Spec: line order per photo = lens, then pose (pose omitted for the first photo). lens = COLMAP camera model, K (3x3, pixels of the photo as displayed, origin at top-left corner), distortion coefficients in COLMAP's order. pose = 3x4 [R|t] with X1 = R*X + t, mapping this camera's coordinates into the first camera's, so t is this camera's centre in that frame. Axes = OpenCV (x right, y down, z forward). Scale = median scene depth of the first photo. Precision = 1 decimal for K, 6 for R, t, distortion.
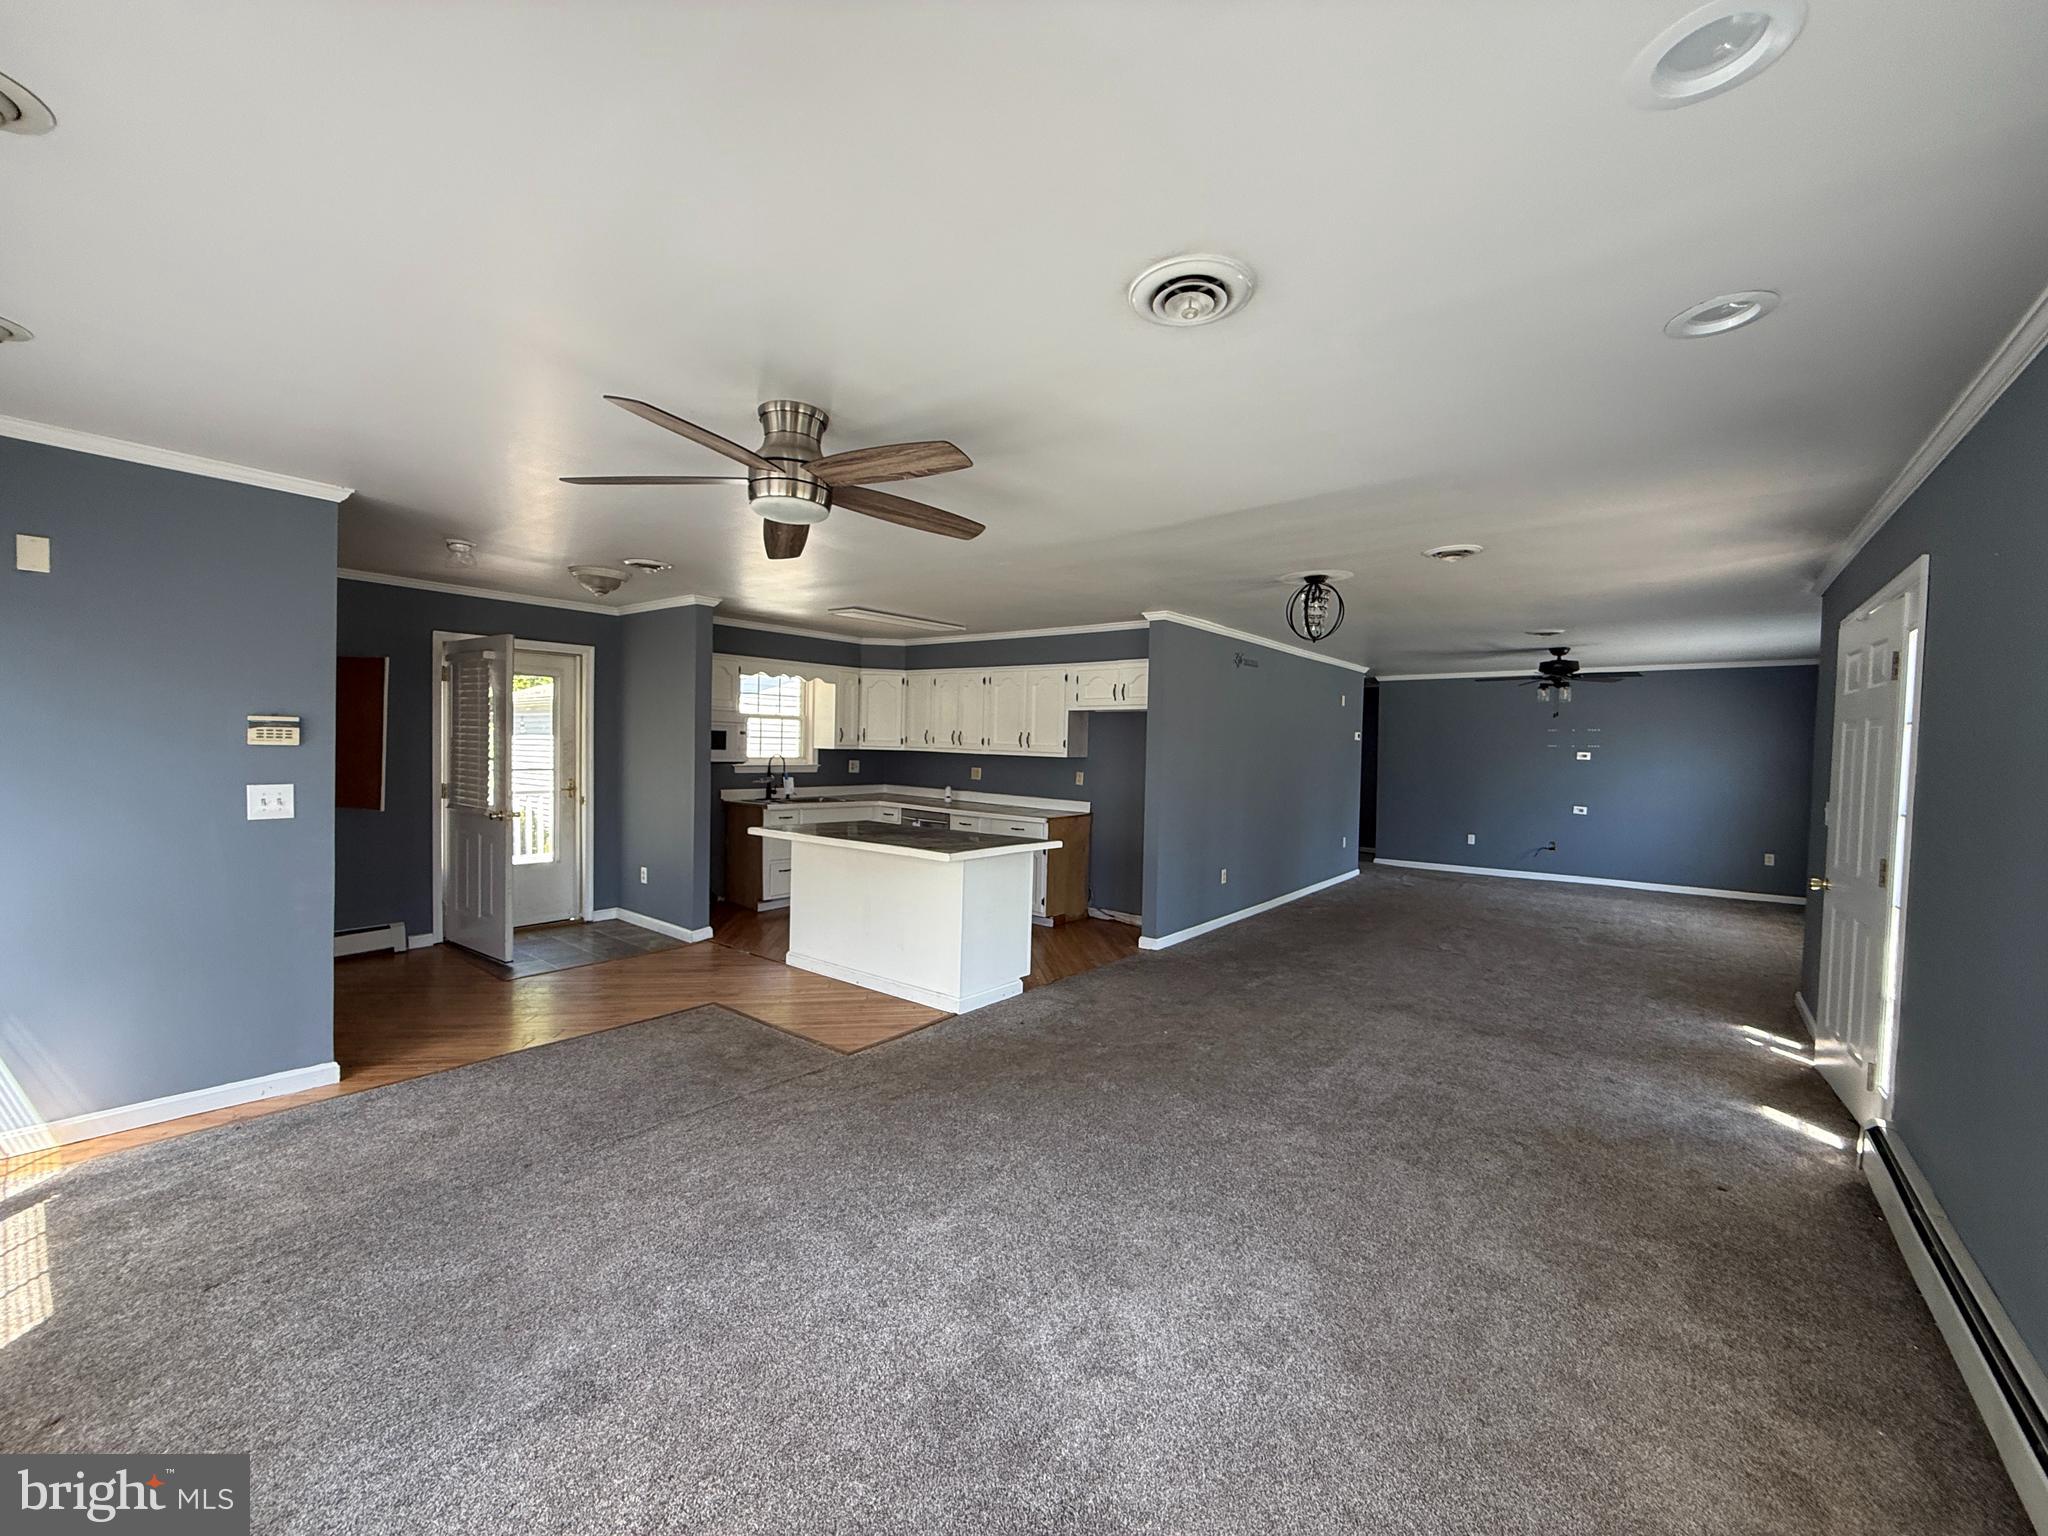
lens RADIAL K [[816.0, 0, 1021.2], [0, 816.0, 768.9], [0, 0, 1]] dist [0.000731, -0.000140]
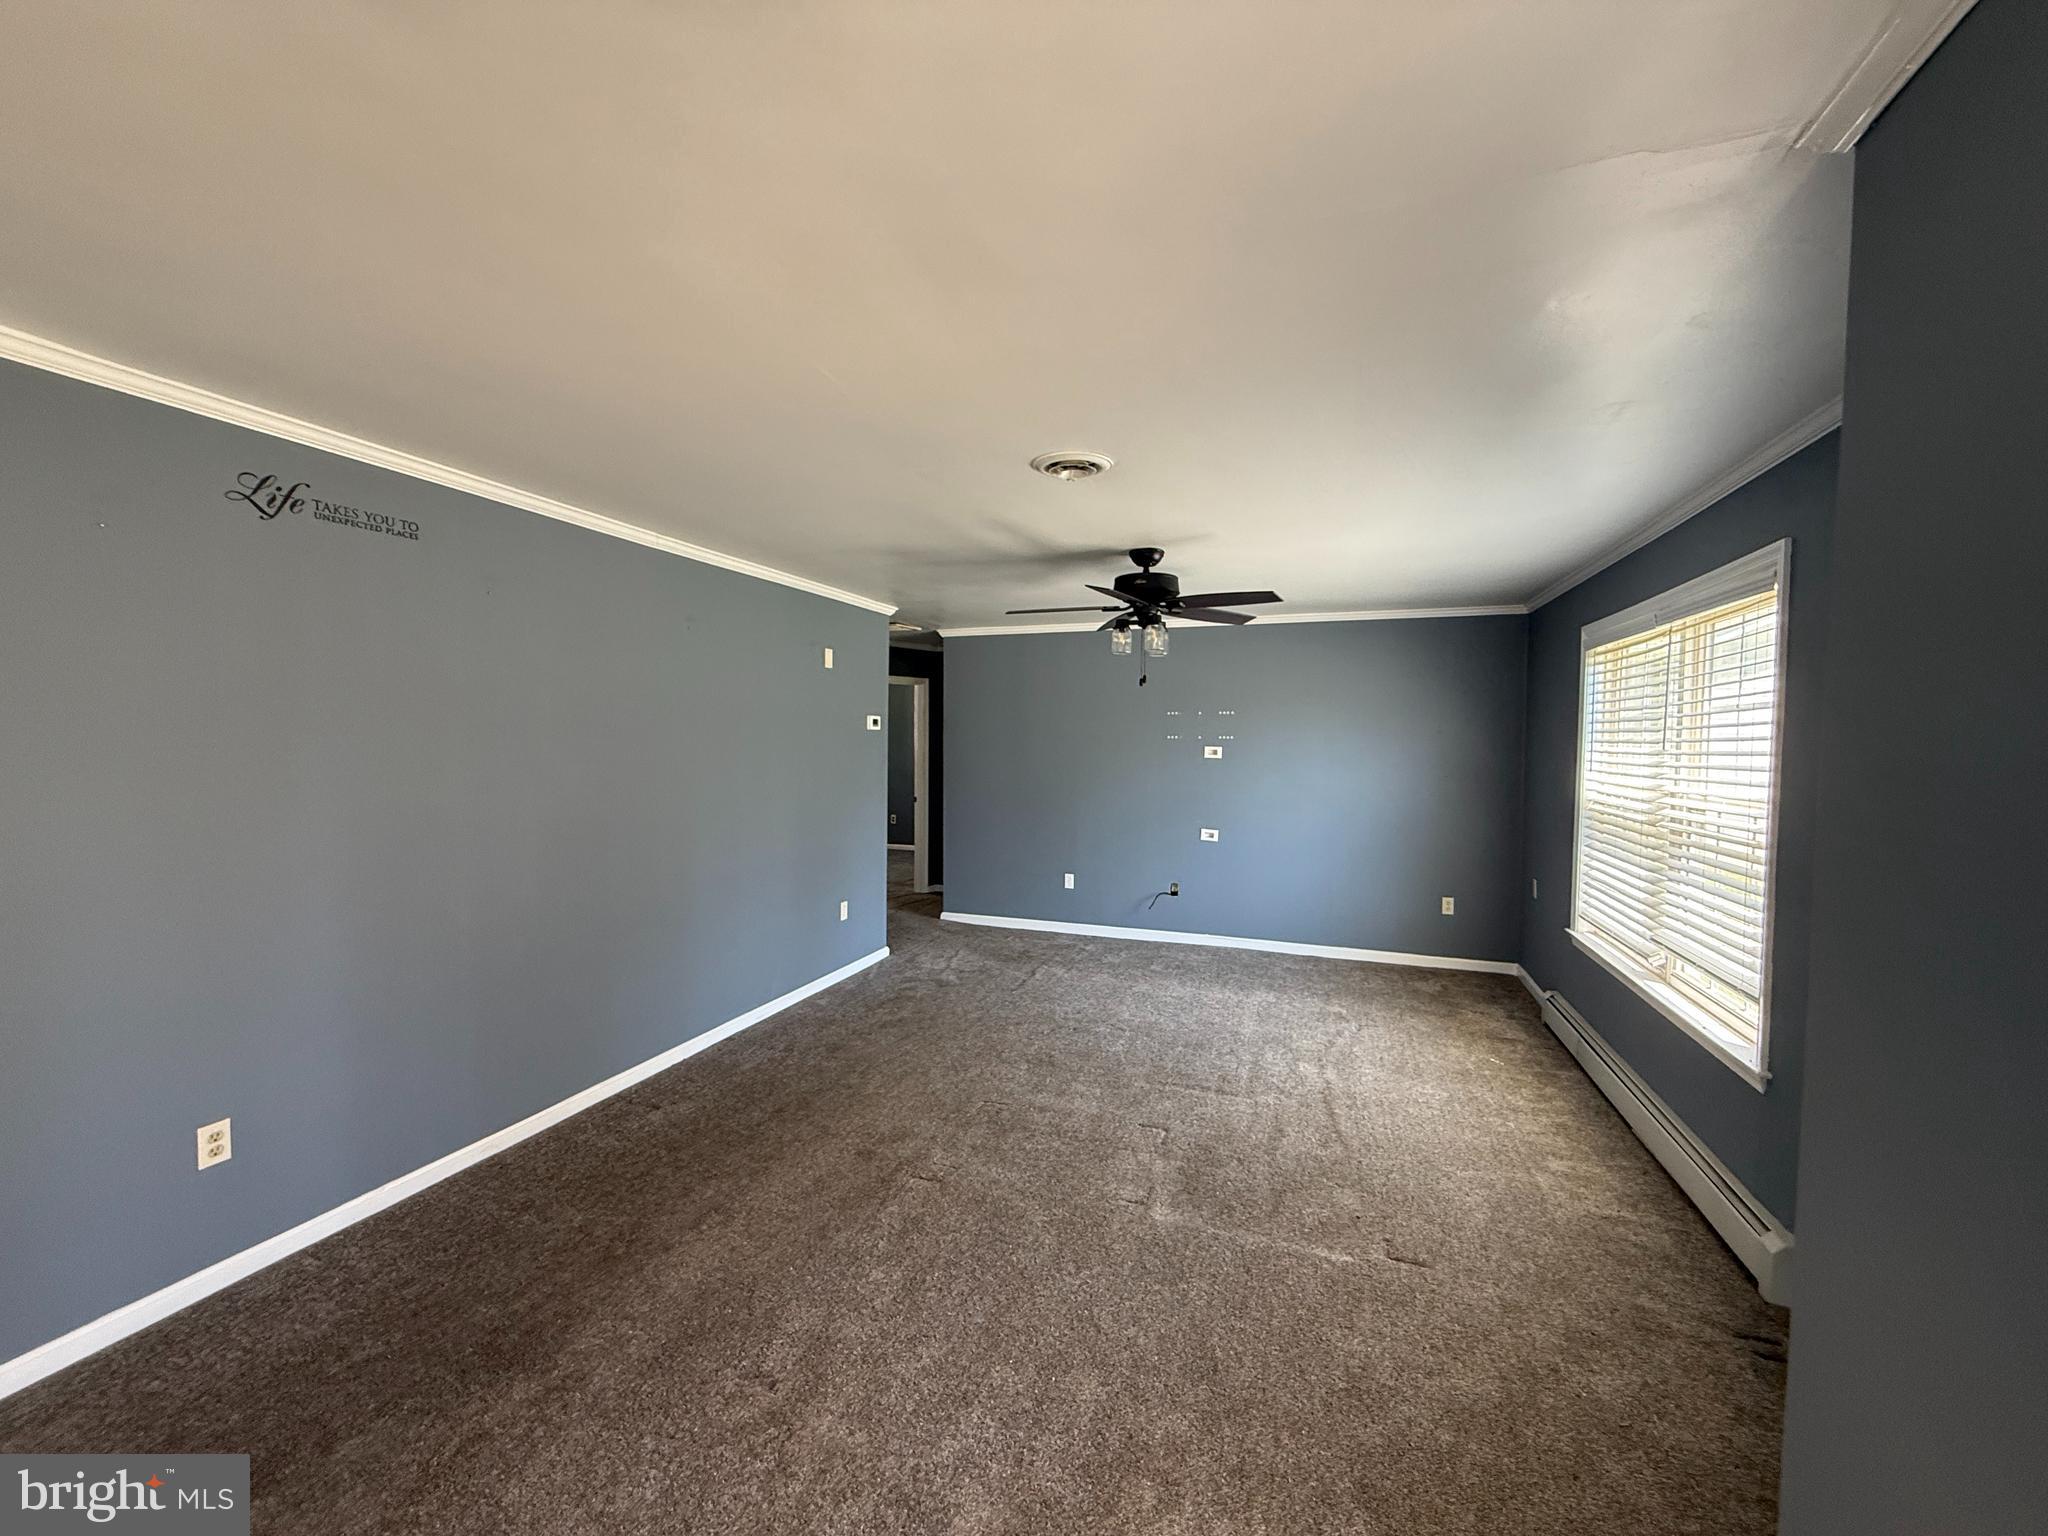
lens RADIAL K [[816.0, 0, 1021.2], [0, 816.0, 768.9], [0, 0, 1]] dist [0.000731, -0.000140]
pose [[0.948091, -0.018436, 0.317464, 0.336225], [0.014651, 0.999790, 0.014307, -0.014343], [-0.317661, -0.008913, 0.948162, 0.429062]]
